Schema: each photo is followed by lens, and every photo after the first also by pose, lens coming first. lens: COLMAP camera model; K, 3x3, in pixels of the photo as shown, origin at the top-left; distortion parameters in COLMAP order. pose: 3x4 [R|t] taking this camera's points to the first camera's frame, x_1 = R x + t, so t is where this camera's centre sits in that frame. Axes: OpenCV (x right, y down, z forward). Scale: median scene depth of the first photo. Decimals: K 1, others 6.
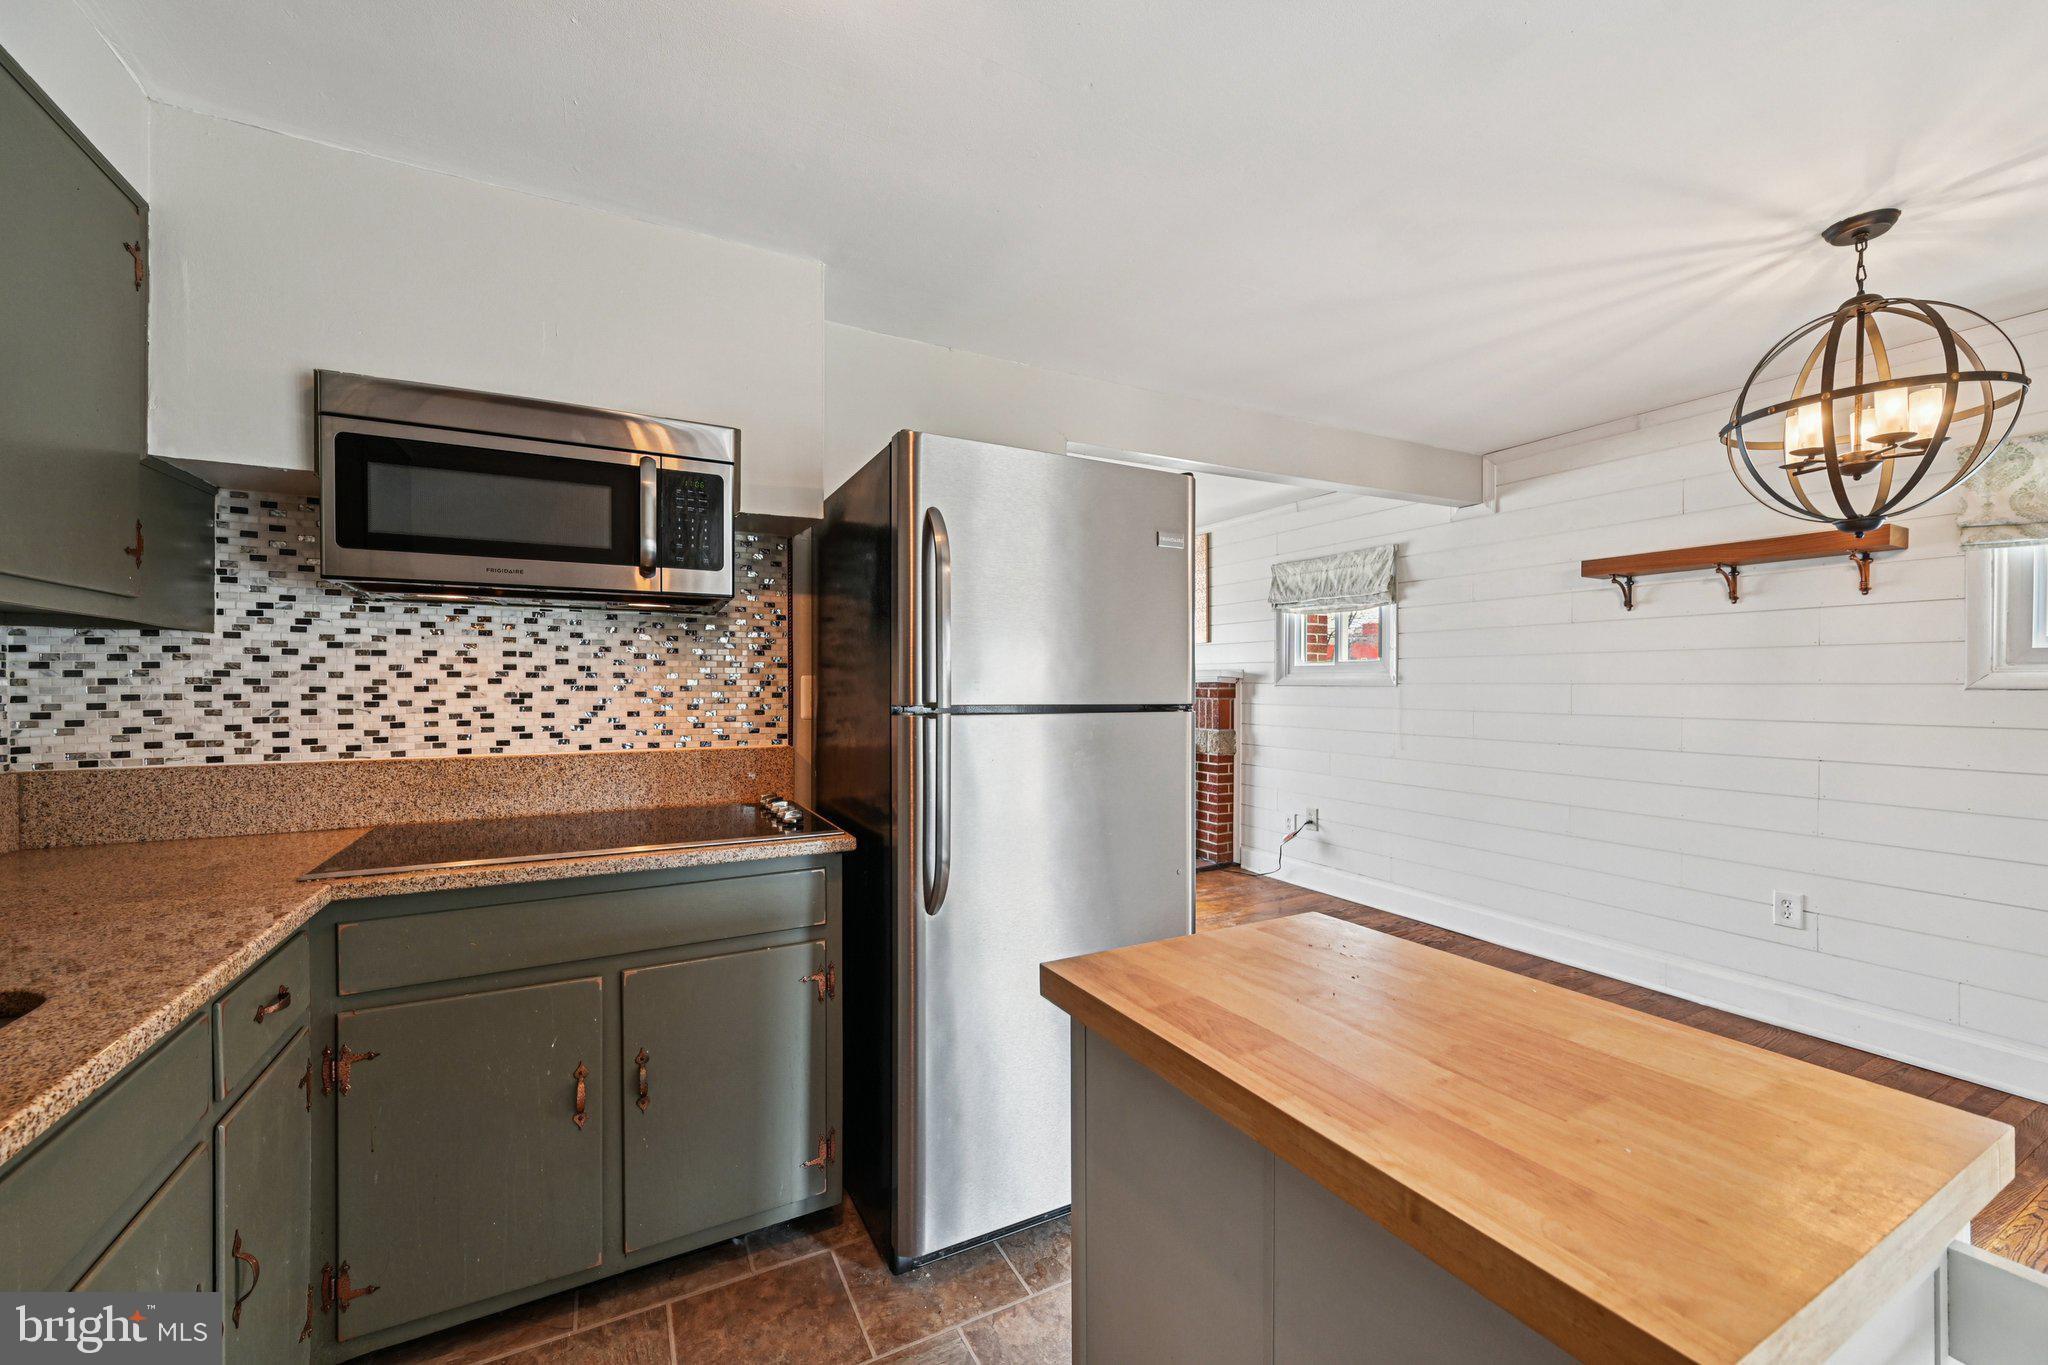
lens RADIAL K [[810.9, 0, 1031.4], [0, 810.9, 686.7], [0, 0, 1]] dist [-0.001802, 0.000031]
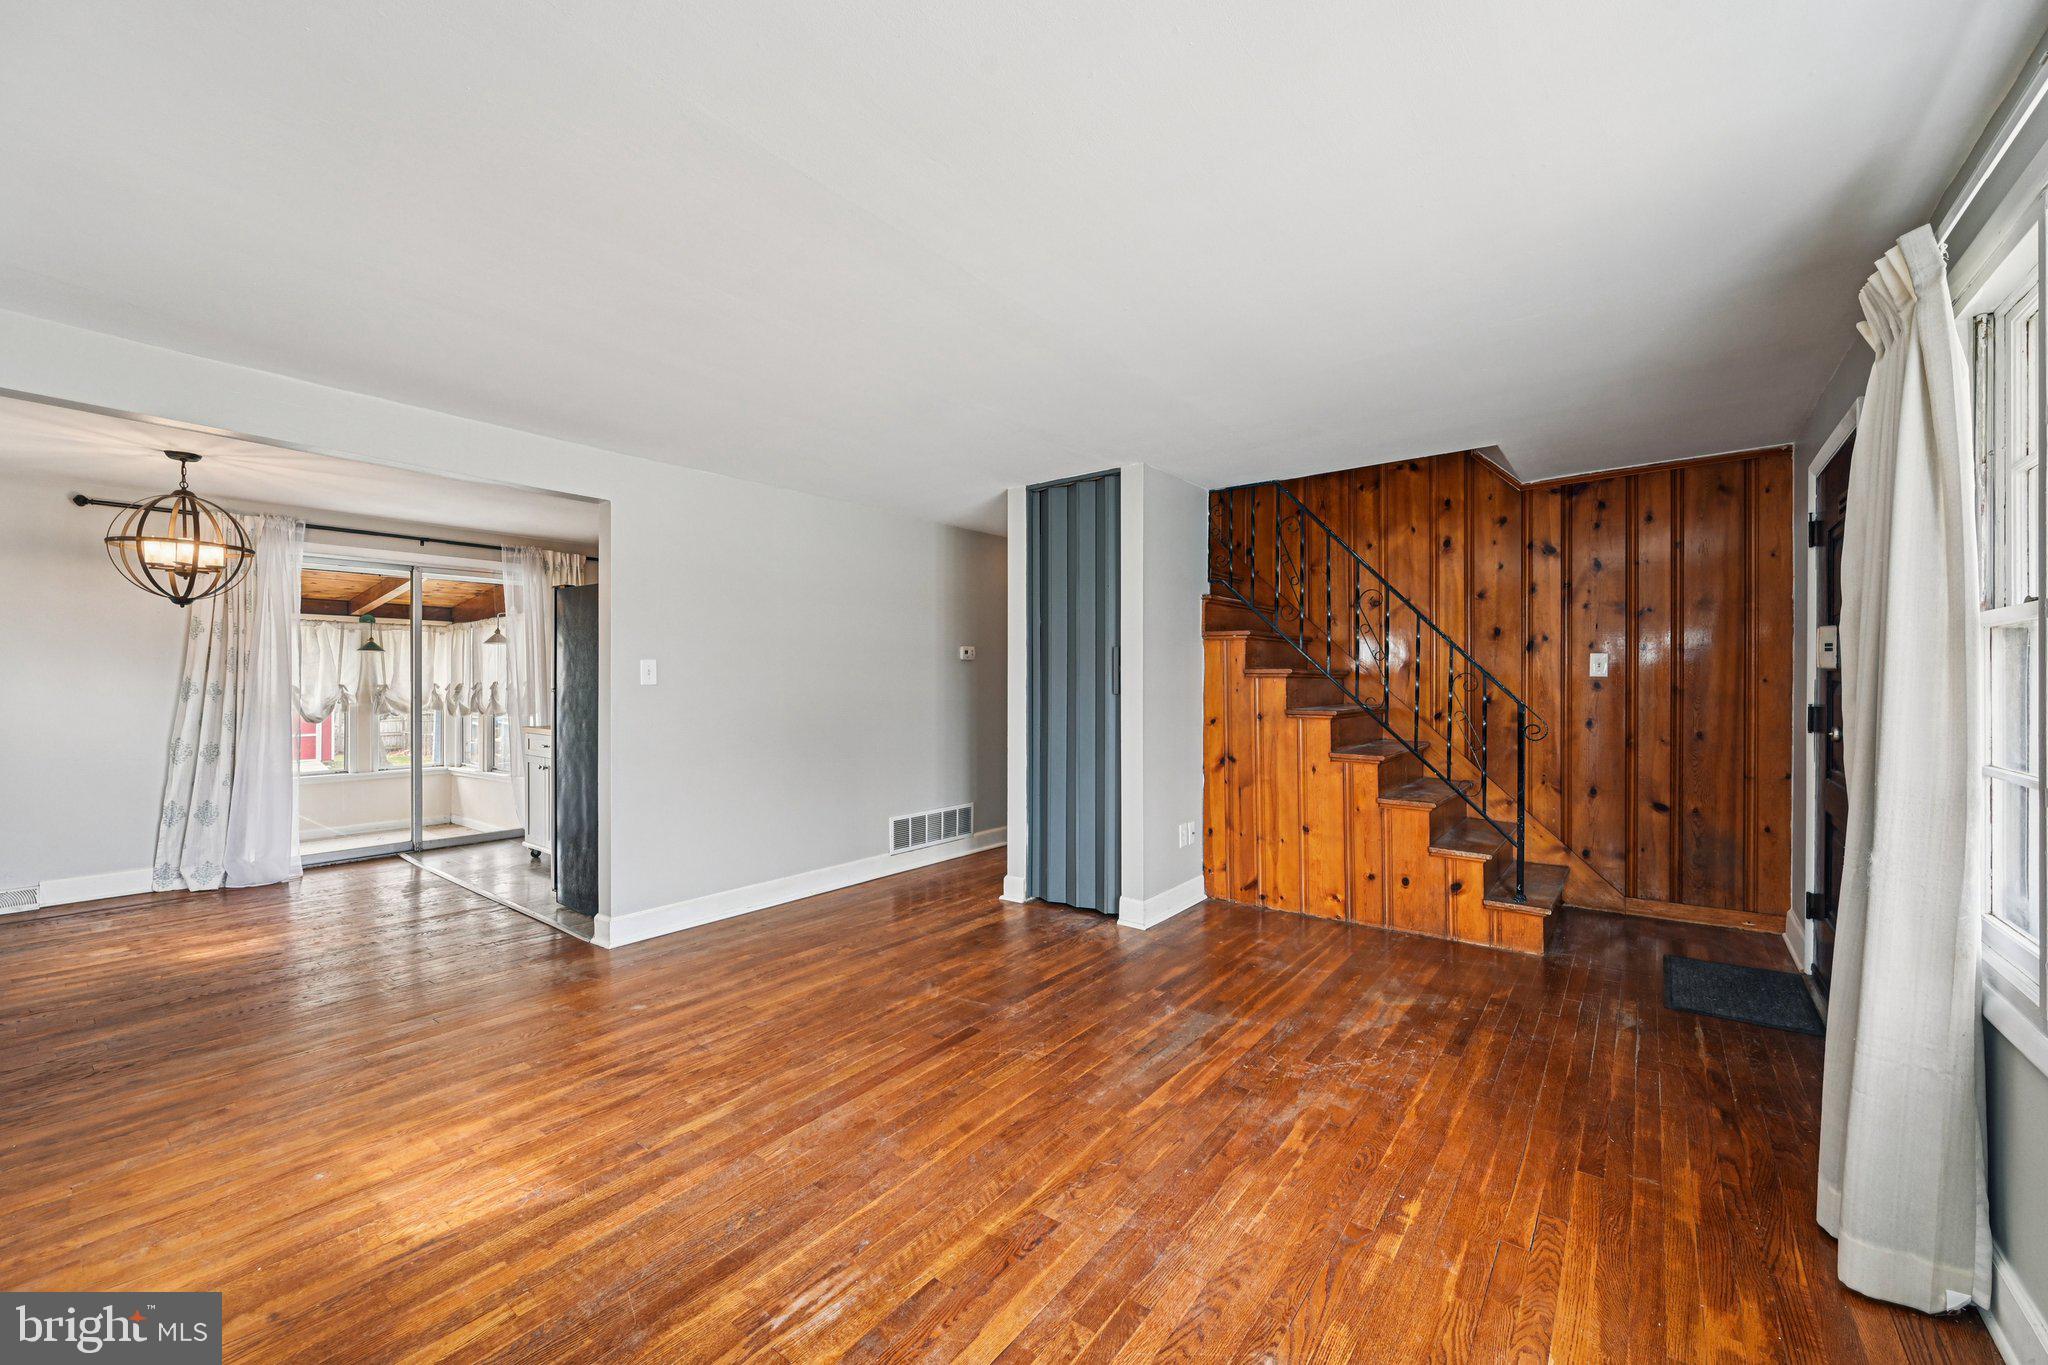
lens RADIAL K [[810.9, 0, 1038.1], [0, 810.9, 677.7], [0, 0, 1]] dist [-0.001802, 0.000031]
pose [[-0.908214, -0.003411, -0.418493, -0.090798], [-0.003527, 0.999994, -0.000498, -0.011118], [0.418492, 0.001024, -0.908220, 3.682970]]
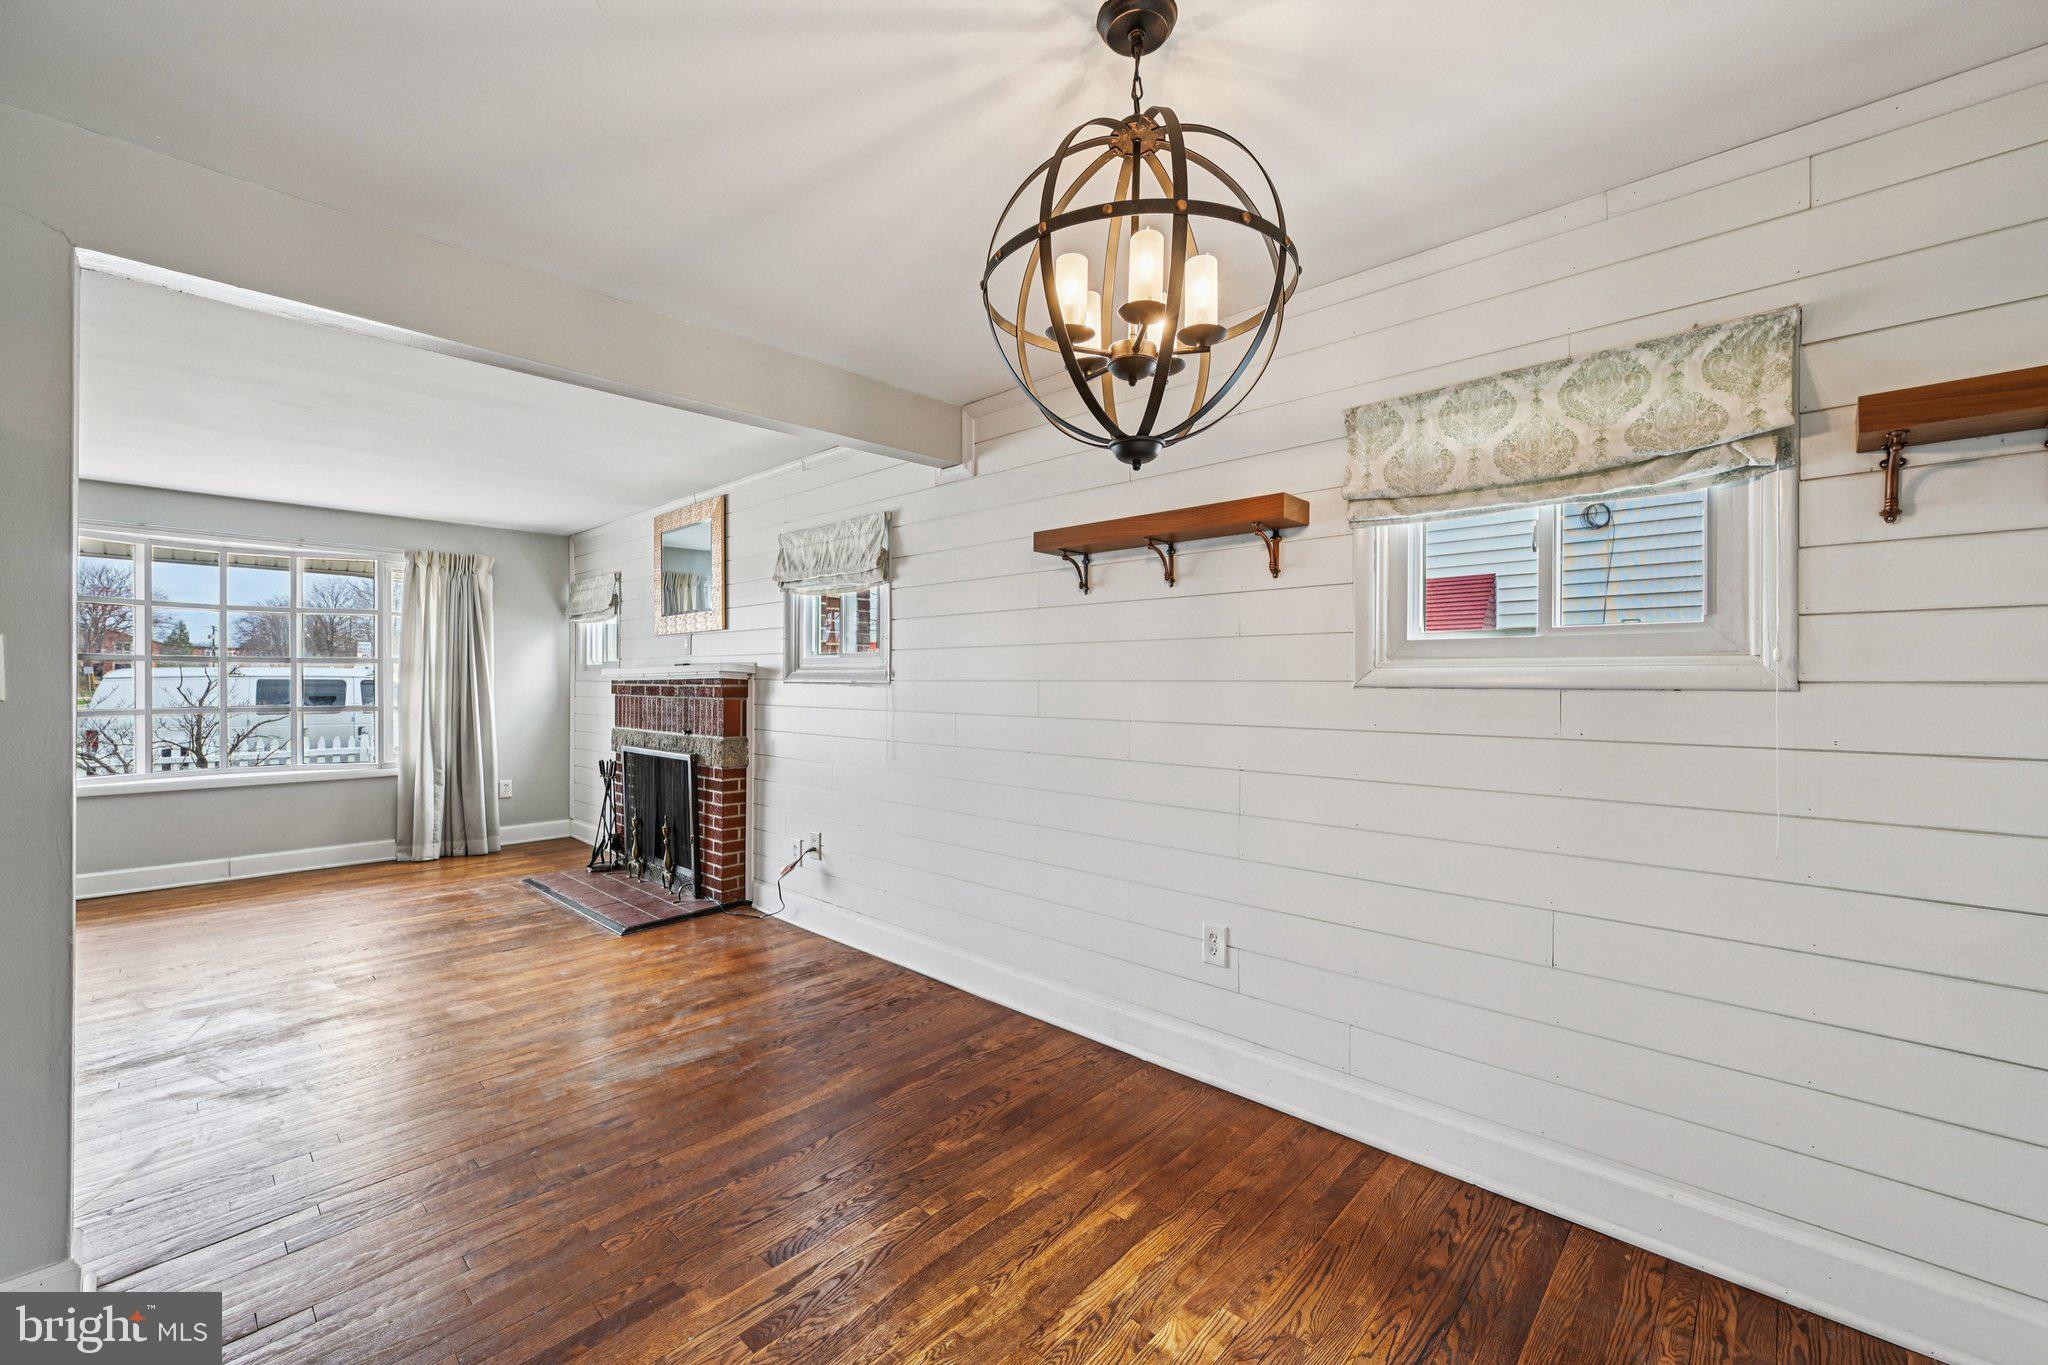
lens RADIAL K [[810.9, 0, 1038.9], [0, 810.9, 679.1], [0, 0, 1]] dist [-0.001802, 0.000031]
pose [[0.944998, 0.002152, 0.327070, 0.701193], [-0.000384, 0.999985, -0.005470, -0.000964], [-0.327077, 0.005043, 0.944984, 0.364626]]
